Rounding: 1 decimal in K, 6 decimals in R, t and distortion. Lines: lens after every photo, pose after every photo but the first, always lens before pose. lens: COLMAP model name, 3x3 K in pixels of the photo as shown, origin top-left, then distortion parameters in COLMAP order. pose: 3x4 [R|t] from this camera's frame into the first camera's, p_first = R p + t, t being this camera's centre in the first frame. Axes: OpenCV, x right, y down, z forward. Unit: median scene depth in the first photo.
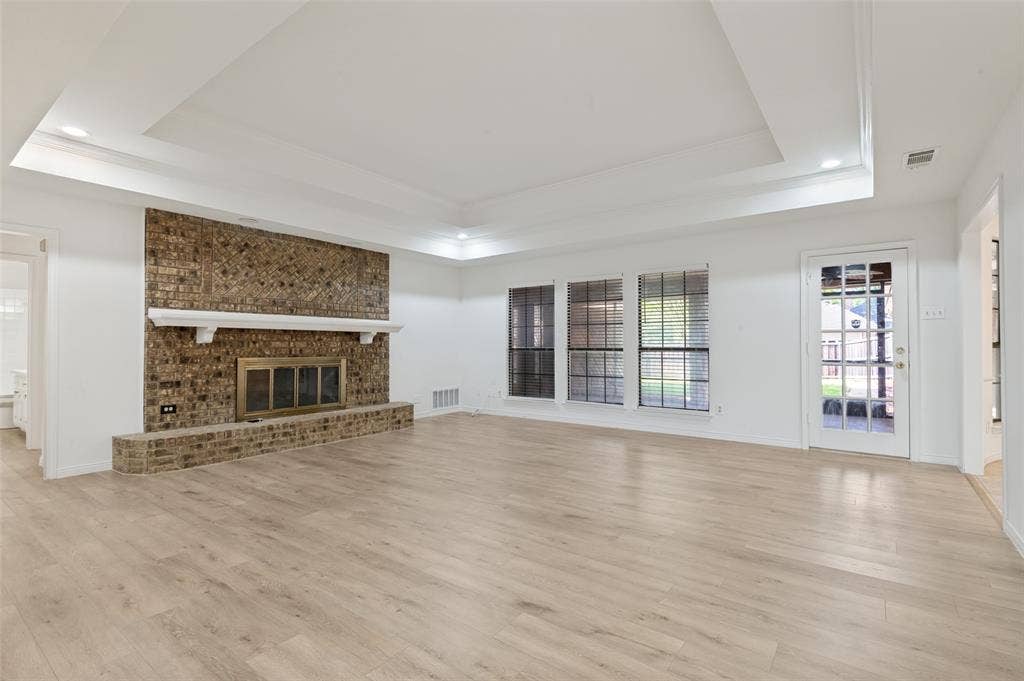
lens RADIAL K [[473.5, 0, 514.7], [0, 473.5, 336.3], [0, 0, 1]] dist [0.019971, -0.009363]
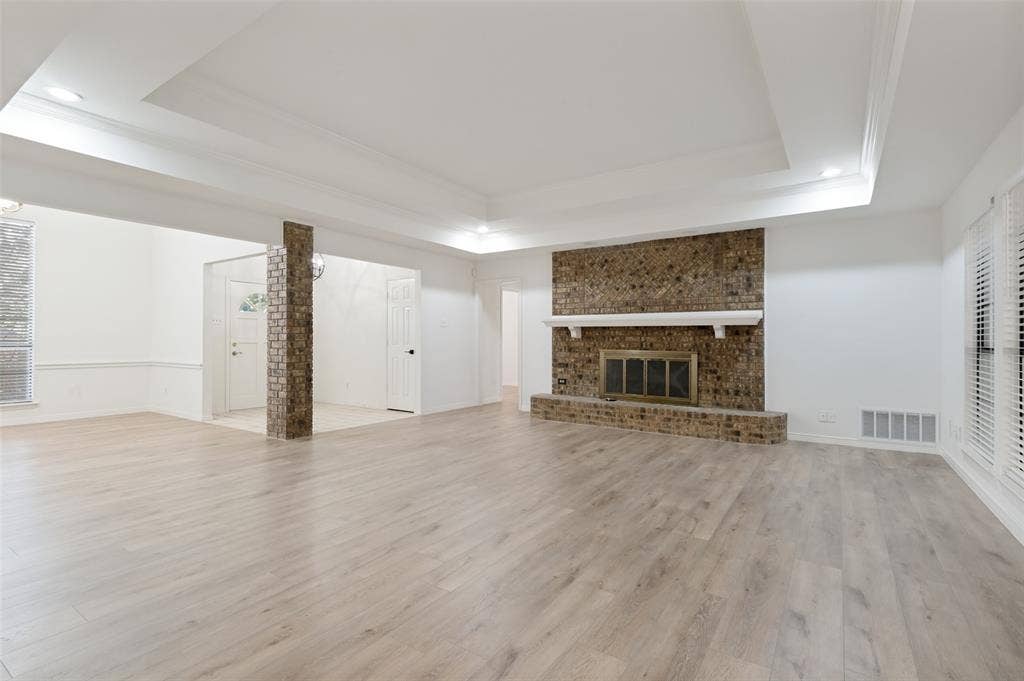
lens RADIAL K [[473.5, 0, 518.8], [0, 473.5, 336.2], [0, 0, 1]] dist [0.019971, -0.009363]
pose [[0.044436, -0.004965, -0.999000, 0.610089], [0.015951, 0.999864, -0.004259, 0.010151], [0.998885, -0.015745, 0.044510, 0.628441]]
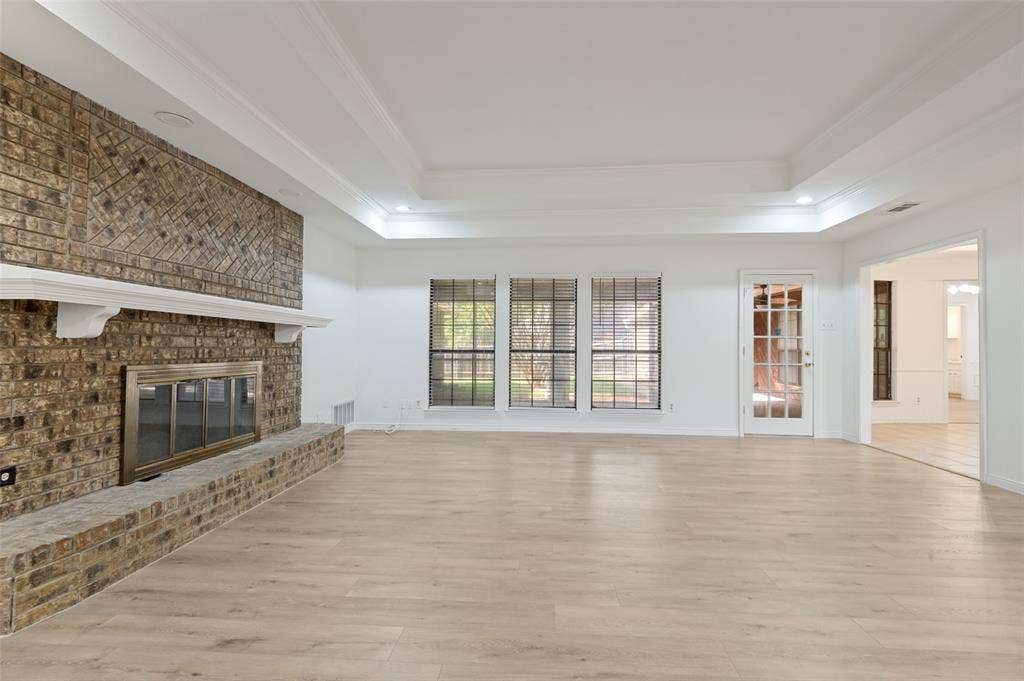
lens RADIAL K [[473.5, 0, 509.5], [0, 473.5, 335.8], [0, 0, 1]] dist [0.019971, -0.009363]
pose [[0.845771, 0.020149, 0.533166, -0.438412], [-0.018214, 0.999795, -0.008891, 0.006963], [-0.533235, -0.002191, 0.845964, 0.267837]]
